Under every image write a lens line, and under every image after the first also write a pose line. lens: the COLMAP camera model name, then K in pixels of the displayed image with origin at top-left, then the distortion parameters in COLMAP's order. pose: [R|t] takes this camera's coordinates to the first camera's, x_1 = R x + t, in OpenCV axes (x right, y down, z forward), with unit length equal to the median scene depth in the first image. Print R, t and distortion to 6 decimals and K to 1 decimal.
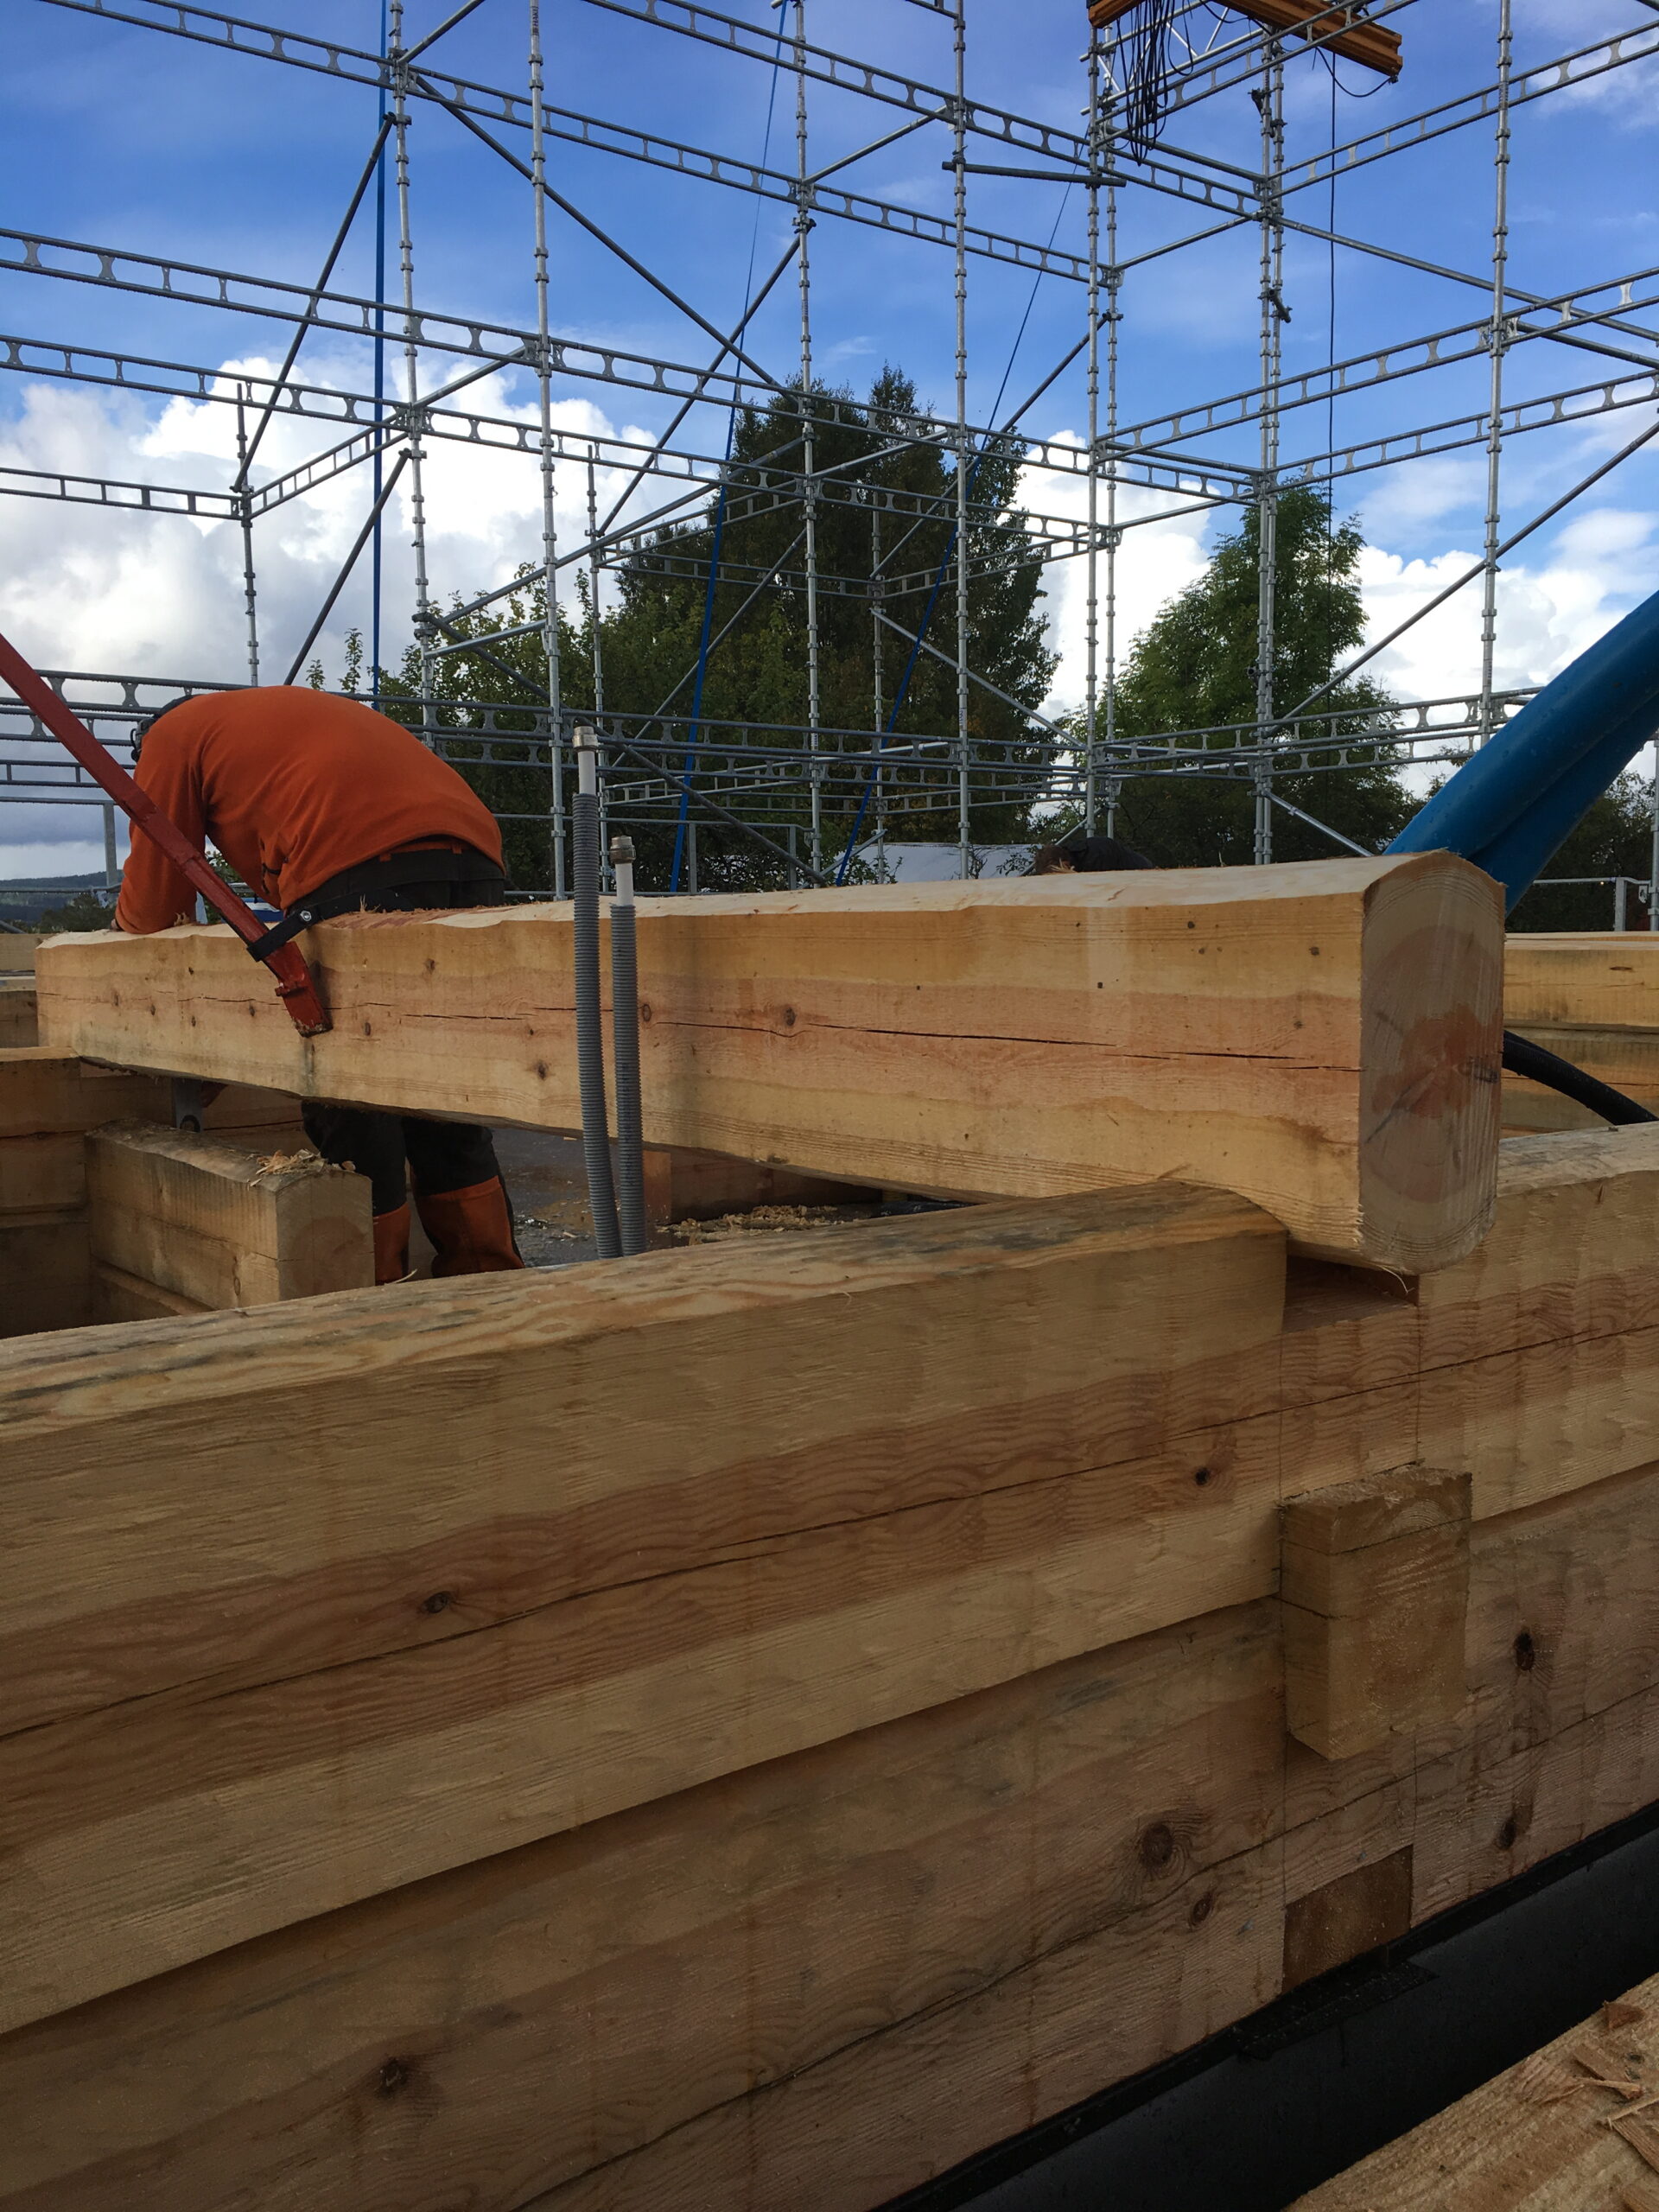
lens RADIAL K [[1899.7, 0, 829.5], [0, 1899.7, 1106.0], [0, 0, 1]] dist [0.086106, -0.105562]
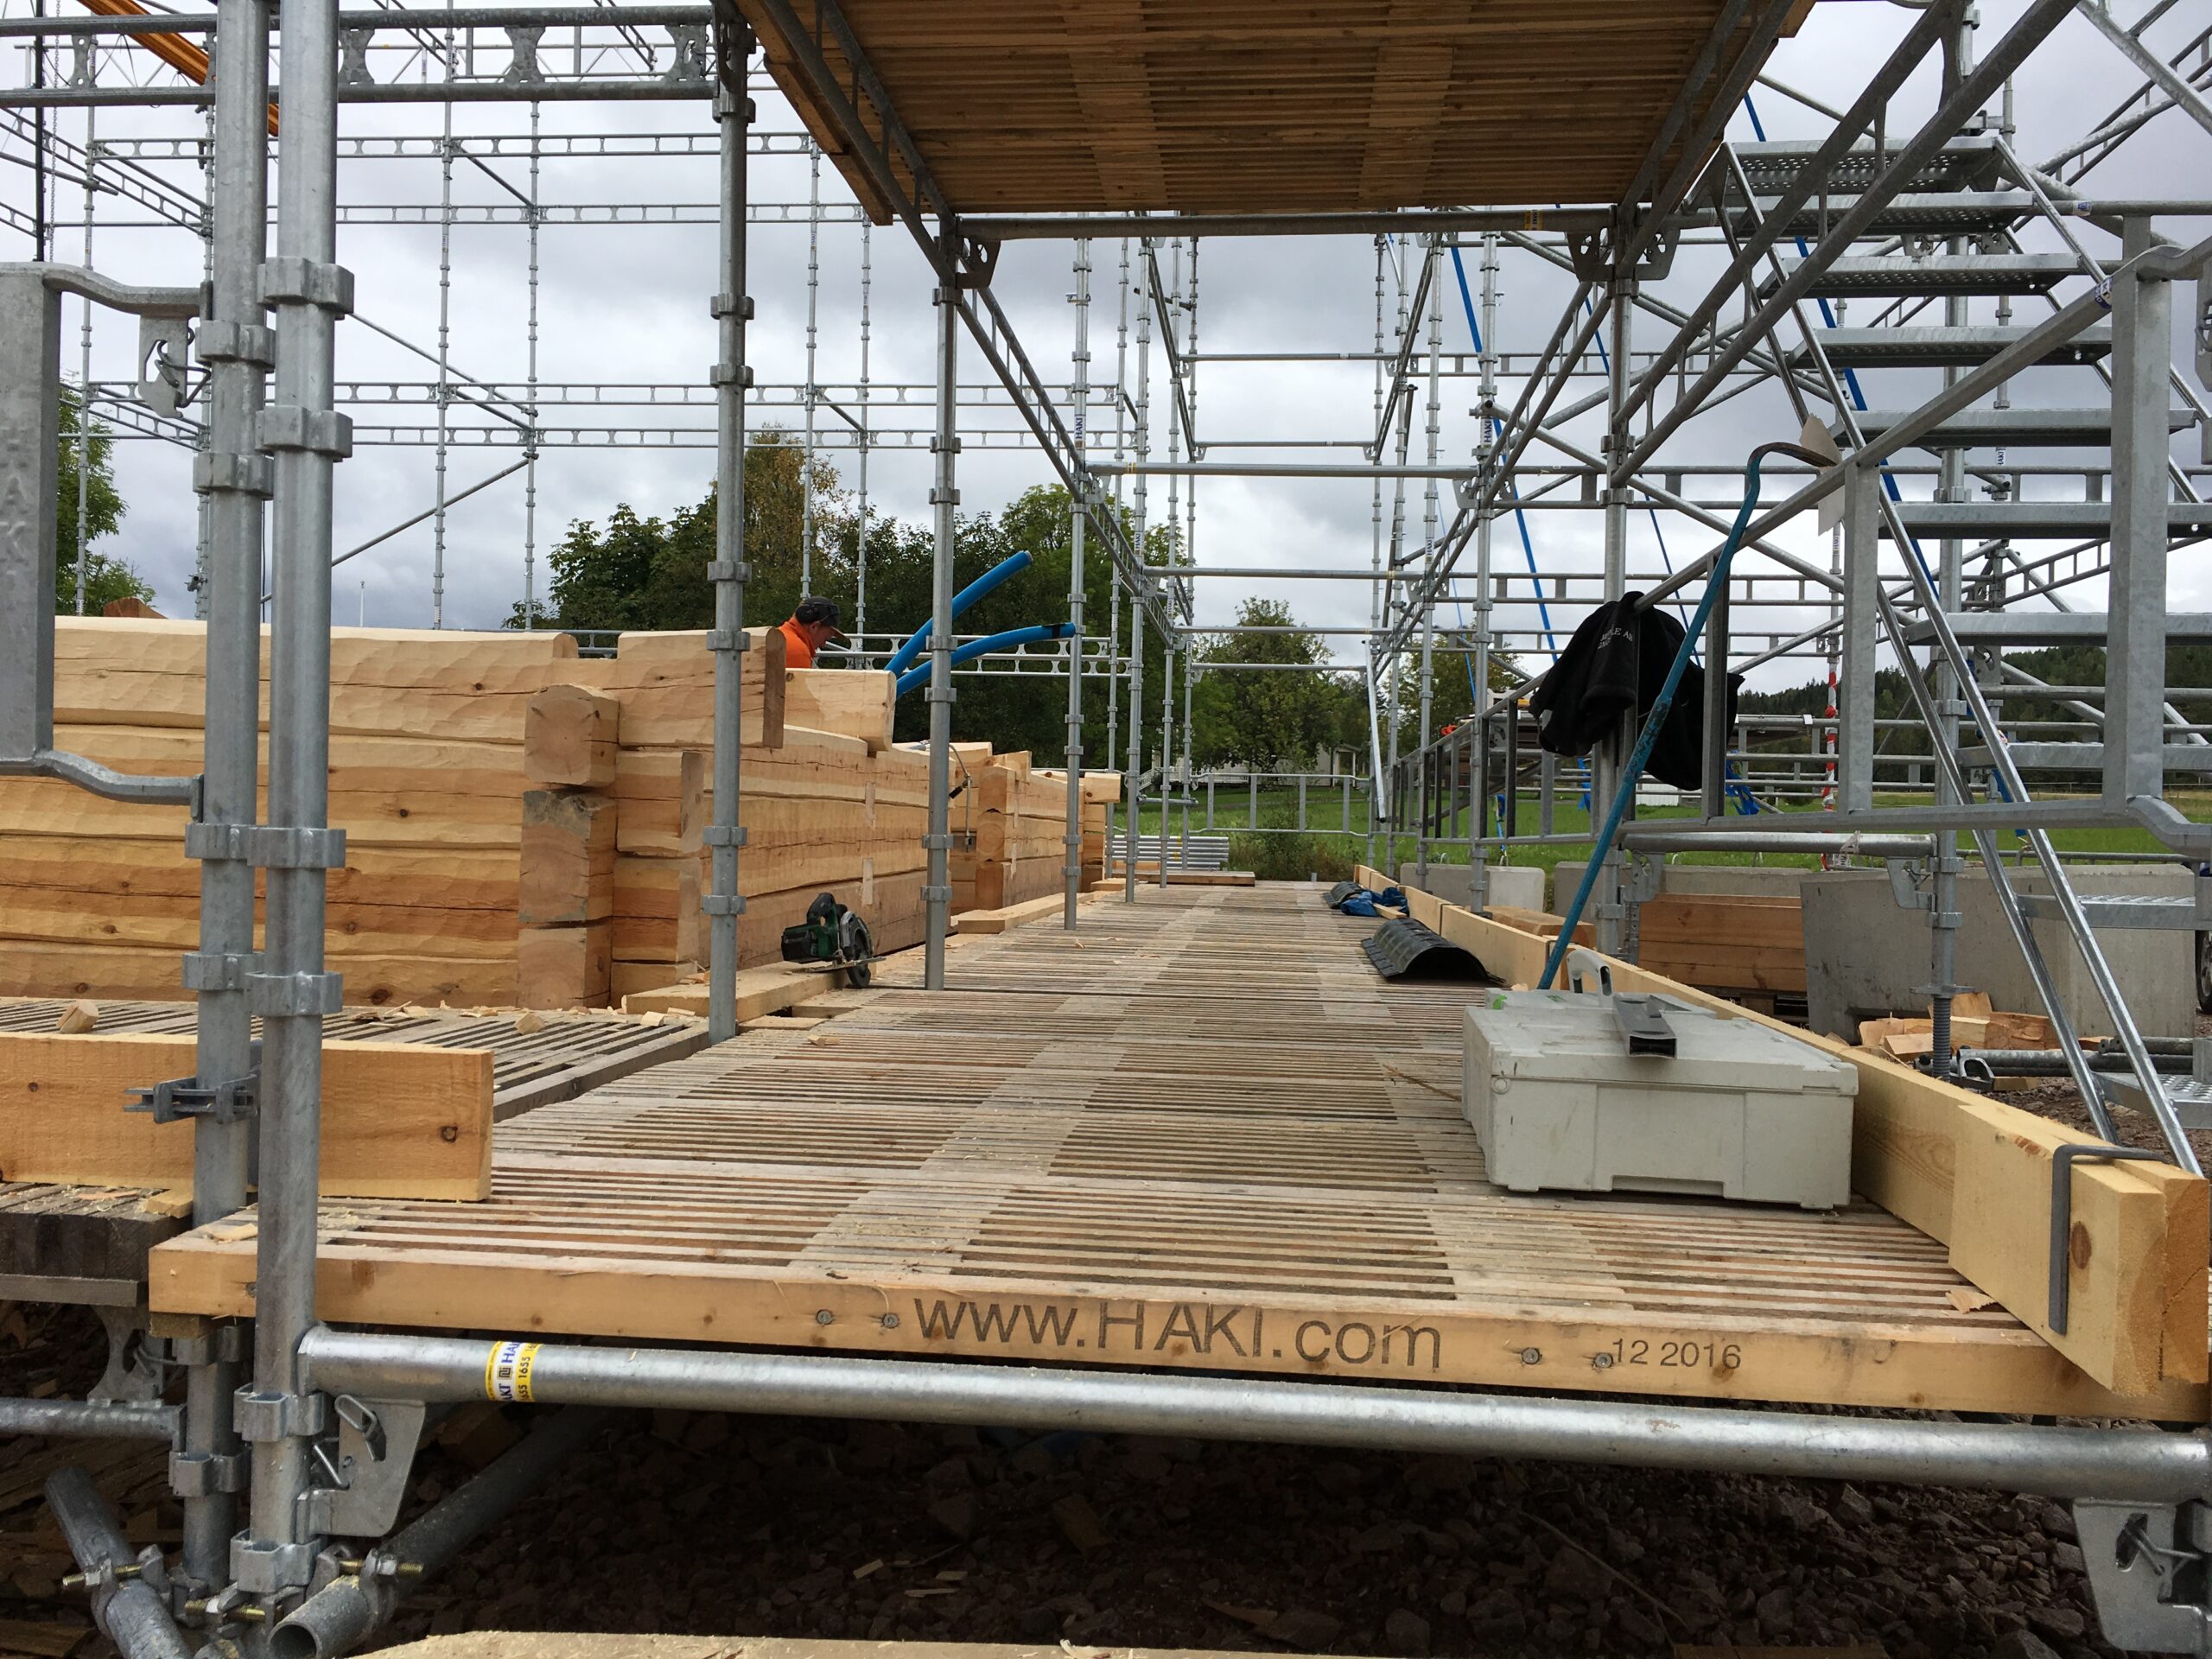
lens RADIAL K [[1899.7, 0, 1106.0], [0, 1899.7, 829.5], [0, 0, 1]] dist [0.086106, -0.105562]
pose [[0.671627, 0.023670, 0.740511, -0.351274], [0.038815, 0.996993, -0.067072, 0.050992], [-0.739872, 0.073790, 0.668689, -0.309426]]
